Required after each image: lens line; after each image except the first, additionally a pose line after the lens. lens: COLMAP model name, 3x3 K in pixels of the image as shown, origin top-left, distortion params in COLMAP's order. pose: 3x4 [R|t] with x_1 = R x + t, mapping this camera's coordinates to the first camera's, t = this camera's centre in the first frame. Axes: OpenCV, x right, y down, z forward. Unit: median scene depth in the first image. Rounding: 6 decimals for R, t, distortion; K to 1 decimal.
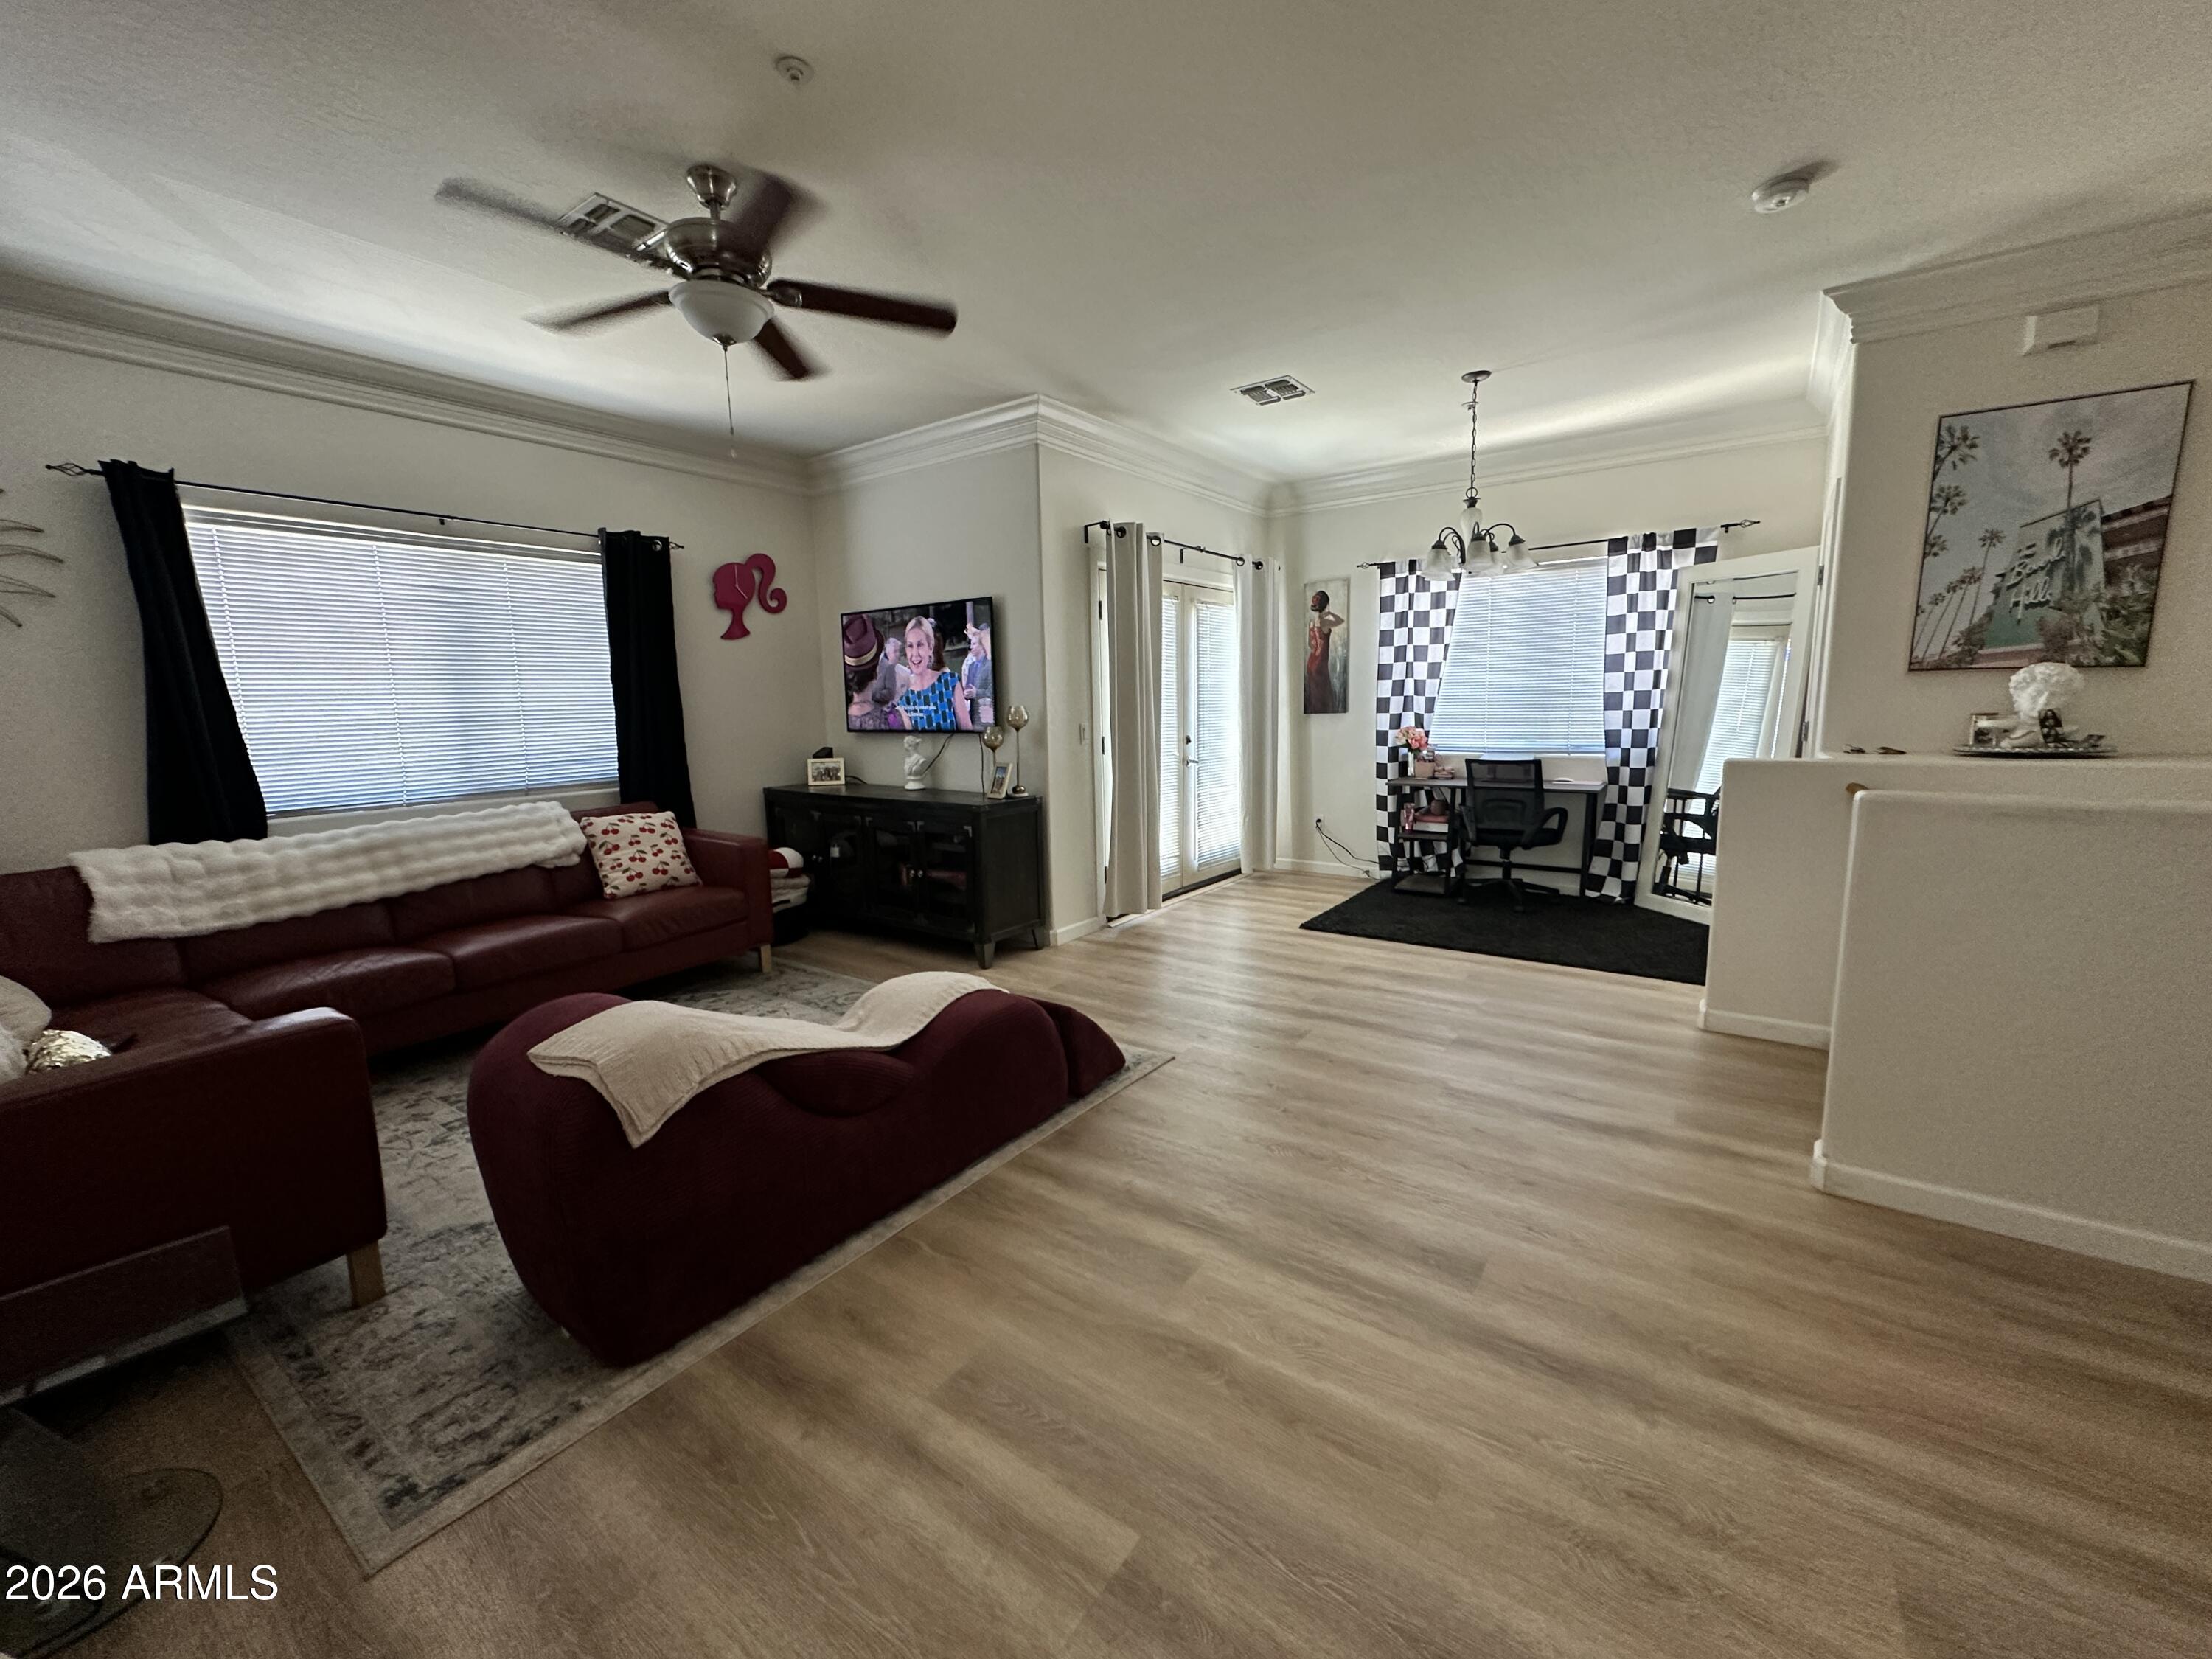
lens RADIAL K [[876.2, 0, 1106.0], [0, 876.2, 835.7], [0, 0, 1]] dist [-0.004214, 0.000709]
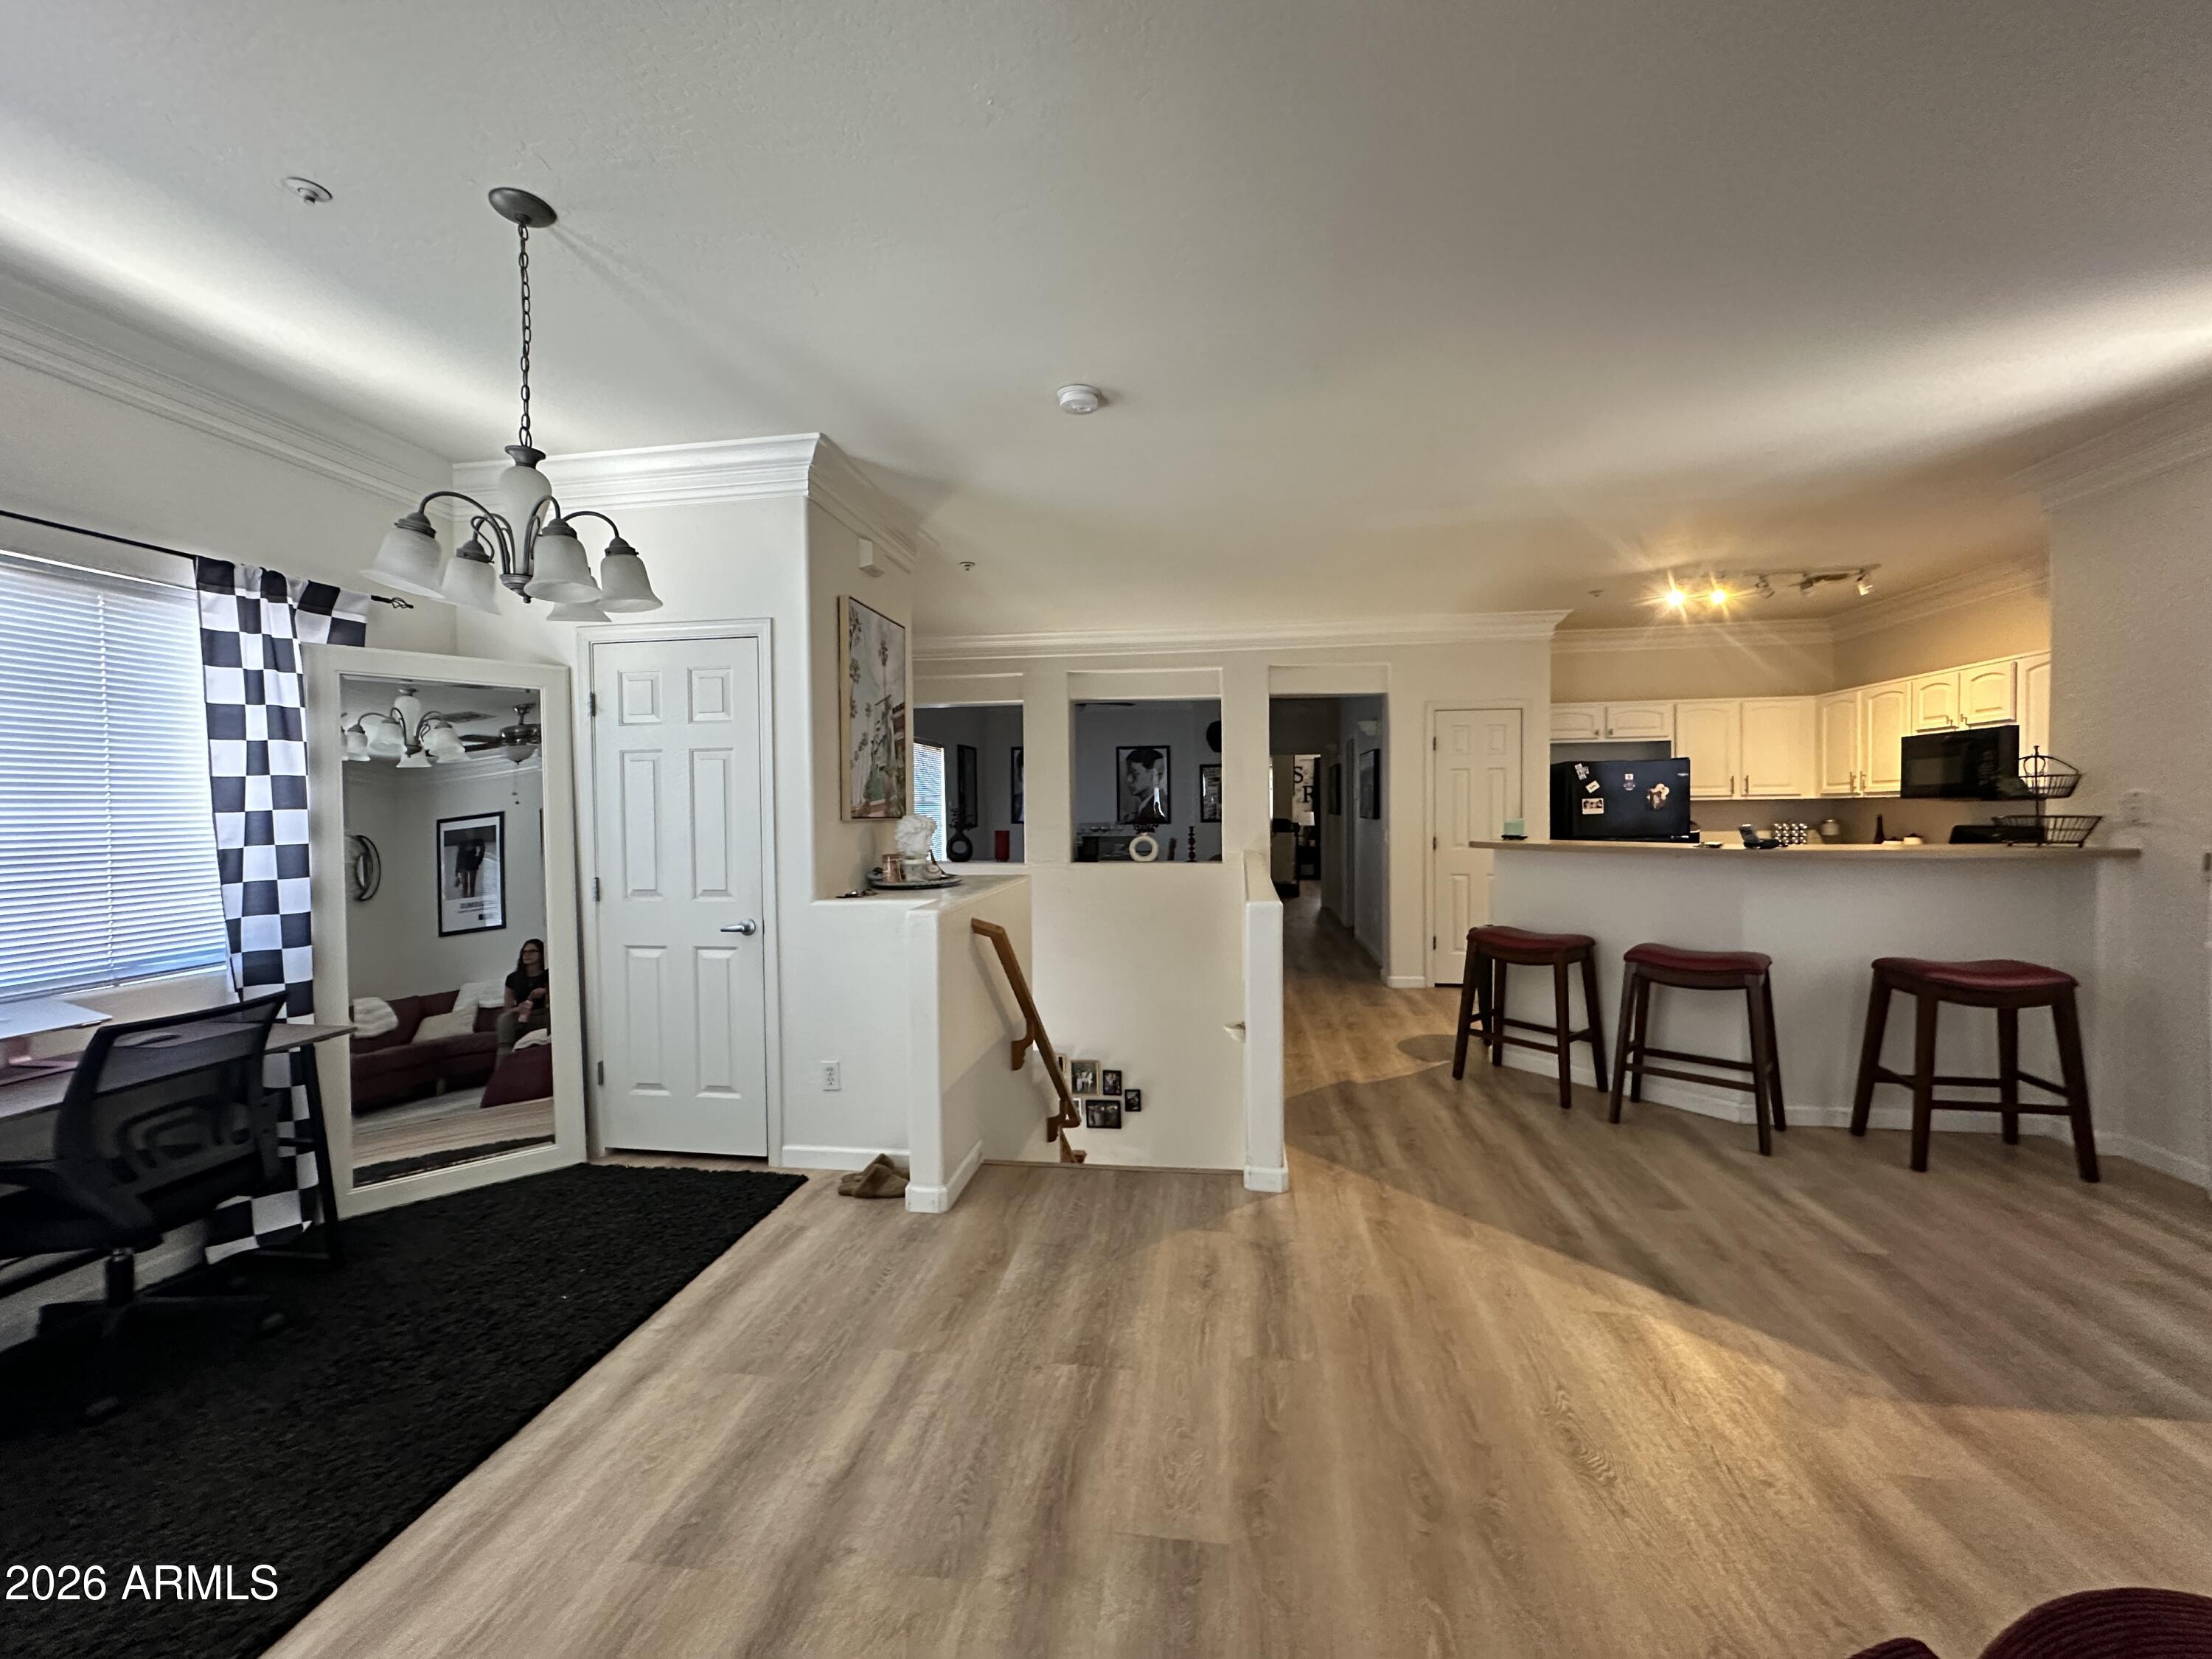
lens RADIAL K [[876.2, 0, 1116.9], [0, 876.2, 830.2], [0, 0, 1]] dist [-0.004214, 0.000709]
pose [[-0.459130, 0.005136, 0.888354, -0.208421], [0.157973, 0.984518, 0.075953, -0.218431], [-0.874211, 0.175208, -0.452833, 1.285133]]
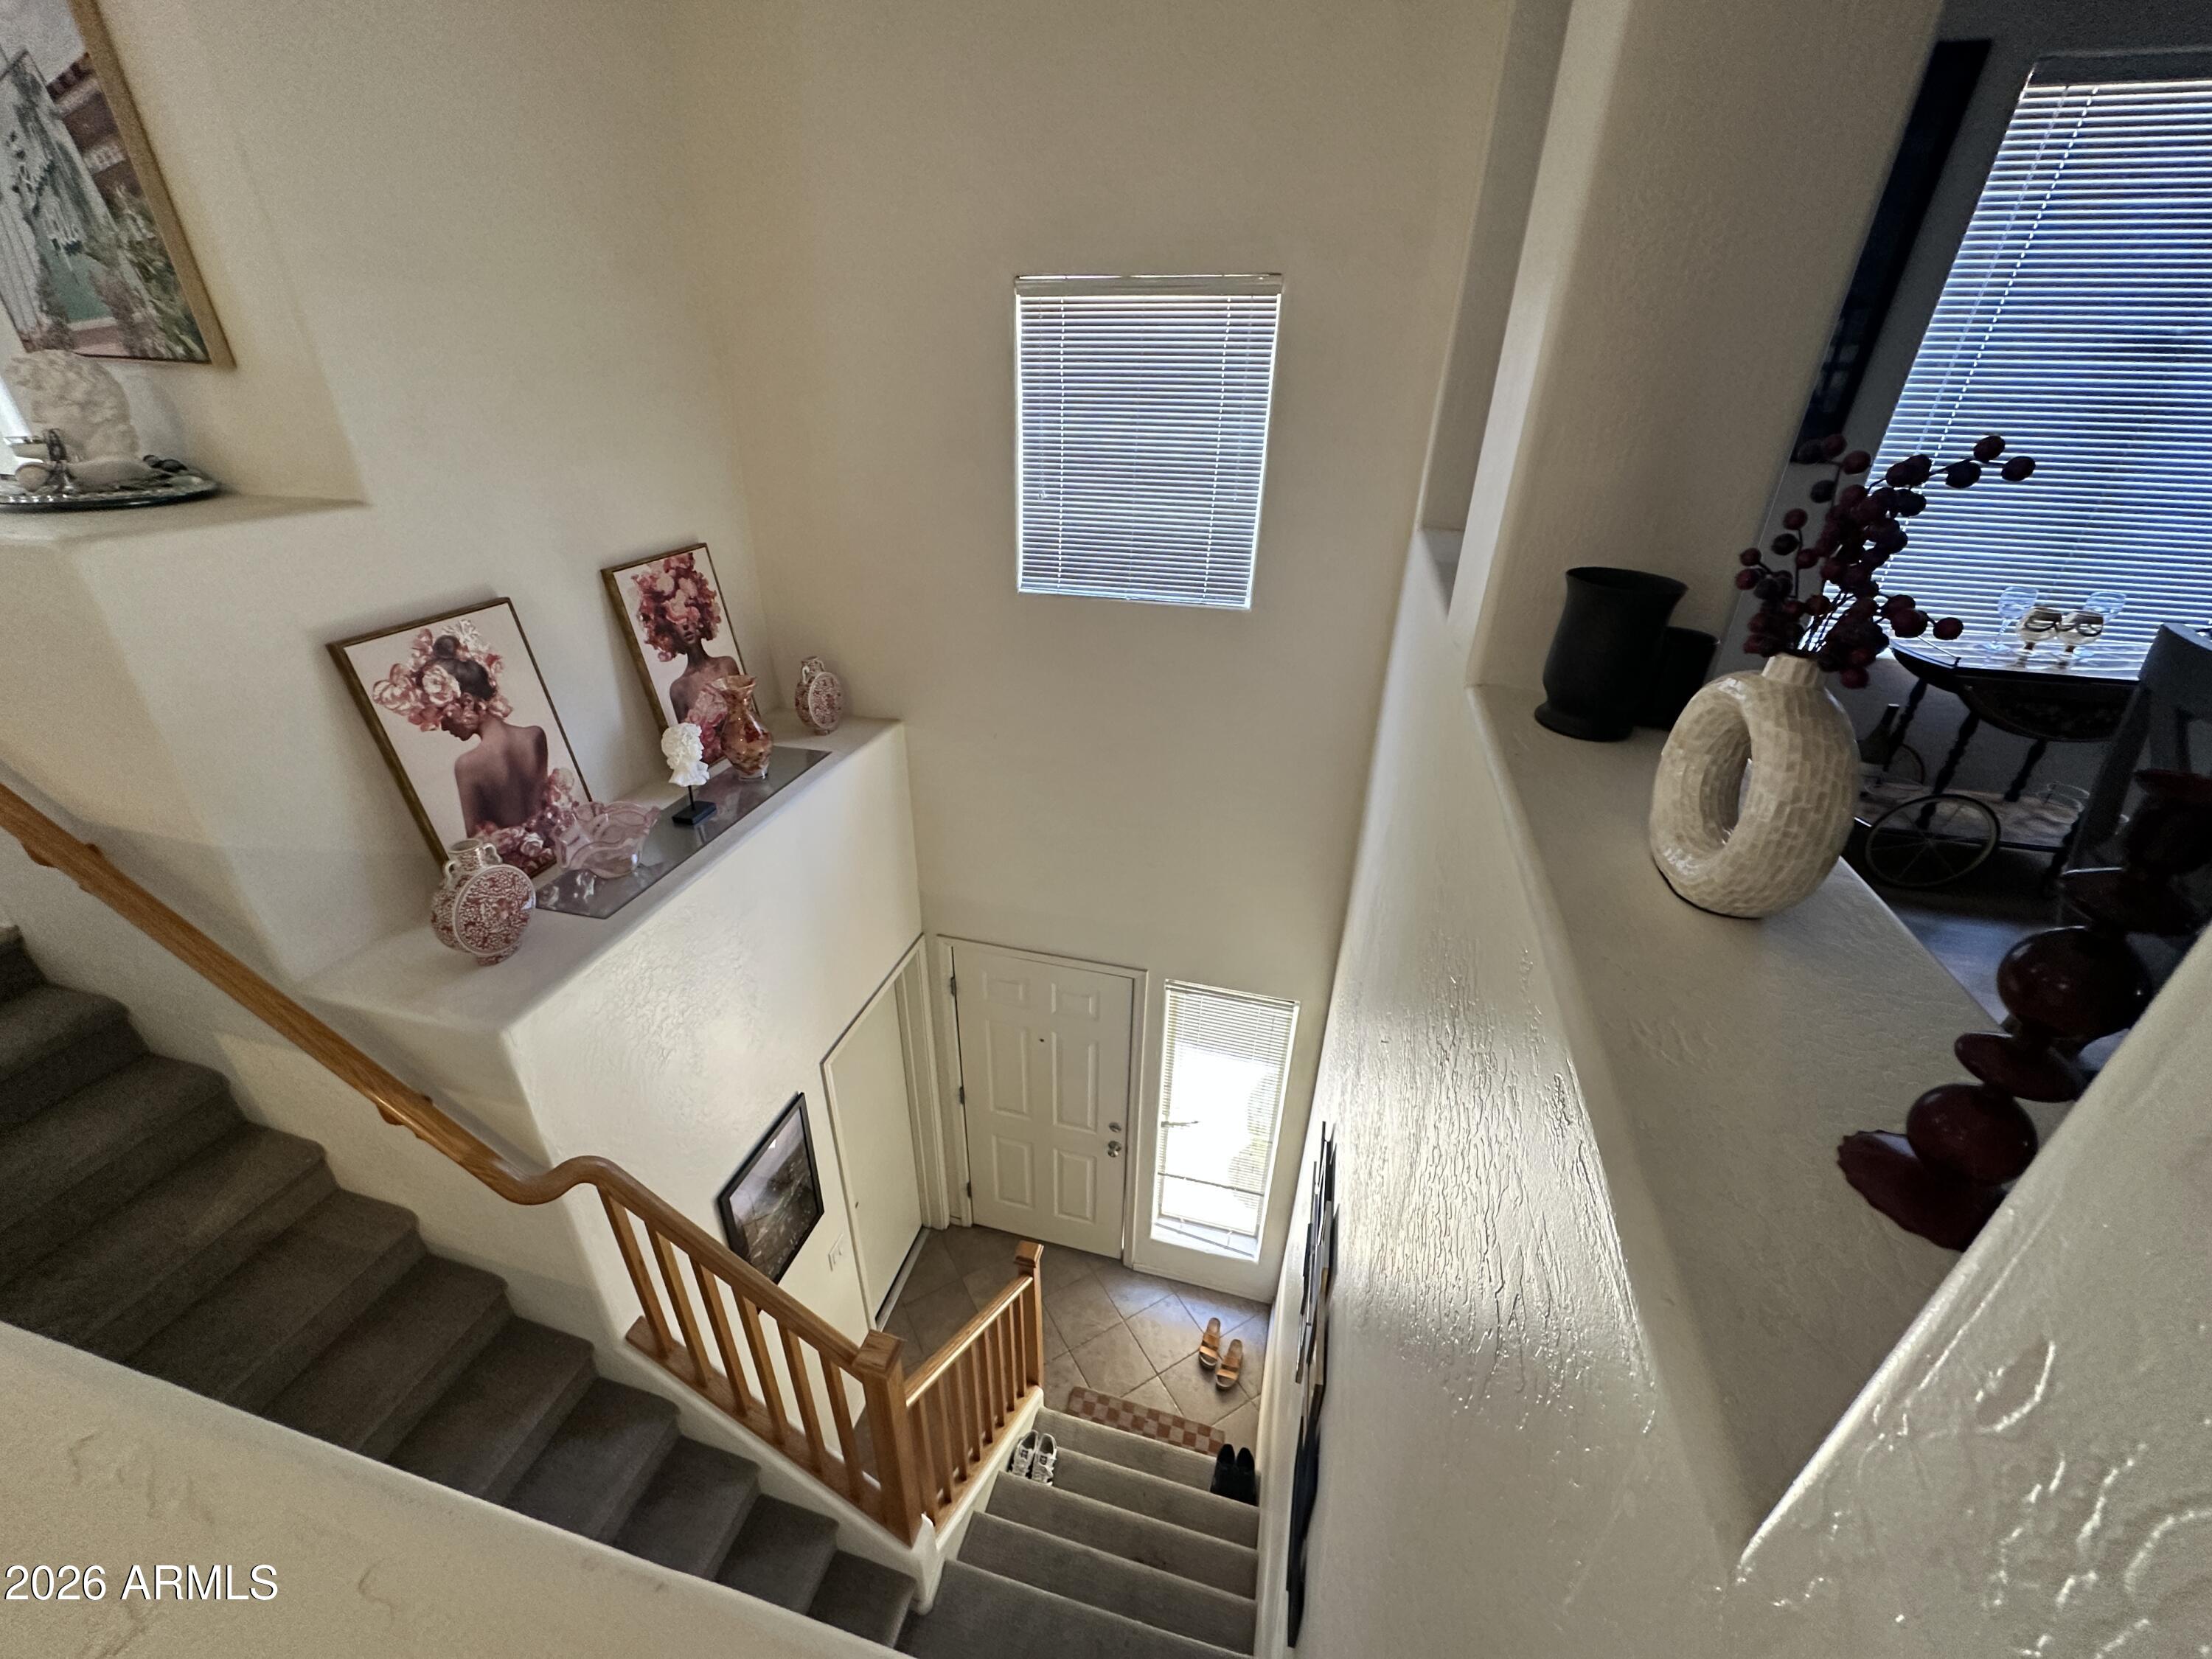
lens RADIAL K [[876.2, 0, 1109.0], [0, 876.2, 822.8], [0, 0, 1]] dist [-0.004214, 0.000709]
pose [[0.935050, -0.128560, 0.330385, 1.502311], [0.013140, 0.943859, 0.330087, -0.068616], [-0.354273, -0.304307, 0.884244, 0.042040]]
